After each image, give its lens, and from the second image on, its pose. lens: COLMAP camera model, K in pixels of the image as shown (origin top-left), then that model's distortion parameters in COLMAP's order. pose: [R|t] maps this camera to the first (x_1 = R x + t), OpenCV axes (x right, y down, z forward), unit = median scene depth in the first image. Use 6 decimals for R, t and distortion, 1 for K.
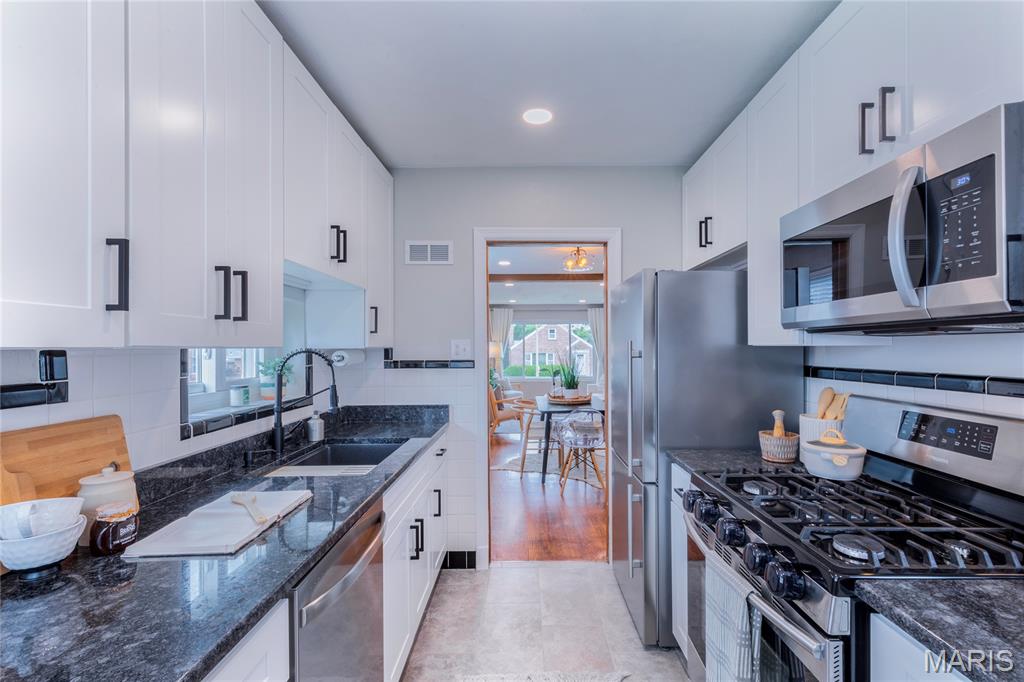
lens RADIAL K [[467.1, 0, 511.1], [0, 467.1, 347.1], [0, 0, 1]] dist [0.007768, -0.003101]
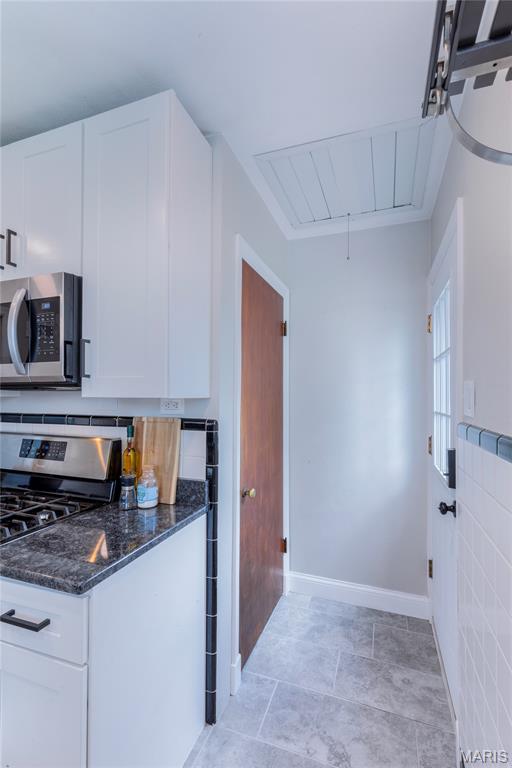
lens RADIAL K [[350.4, 0, 266.5], [0, 350.4, 392.4], [0, 0, 1]] dist [0.007768, -0.003101]
pose [[0.317404, 0.015750, 0.948160, -0.016502], [-0.008702, 0.999868, -0.013696, -0.009841], [-0.948251, -0.003904, 0.317499, -0.125728]]
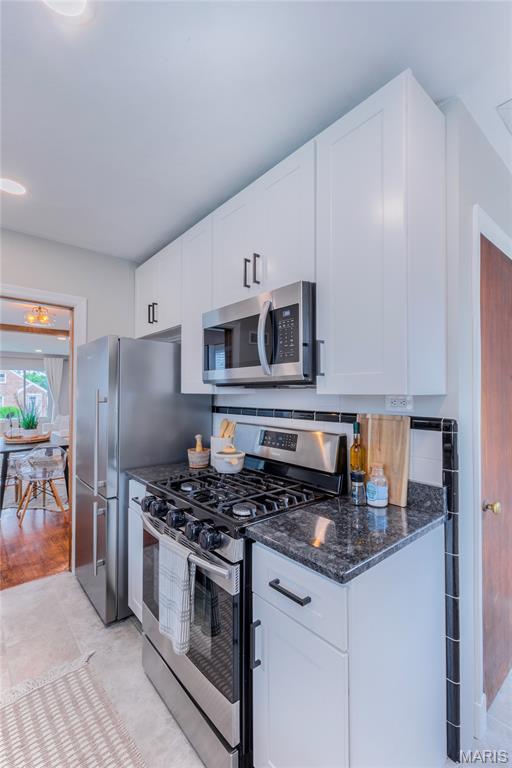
lens RADIAL K [[350.4, 0, 260.8], [0, 350.4, 387.2], [0, 0, 1]] dist [0.007768, -0.003101]
pose [[0.751477, 0.011666, 0.659656, -0.062953], [-0.003766, 0.999903, -0.013393, -0.011545], [-0.659749, 0.007581, 0.751448, -0.027572]]
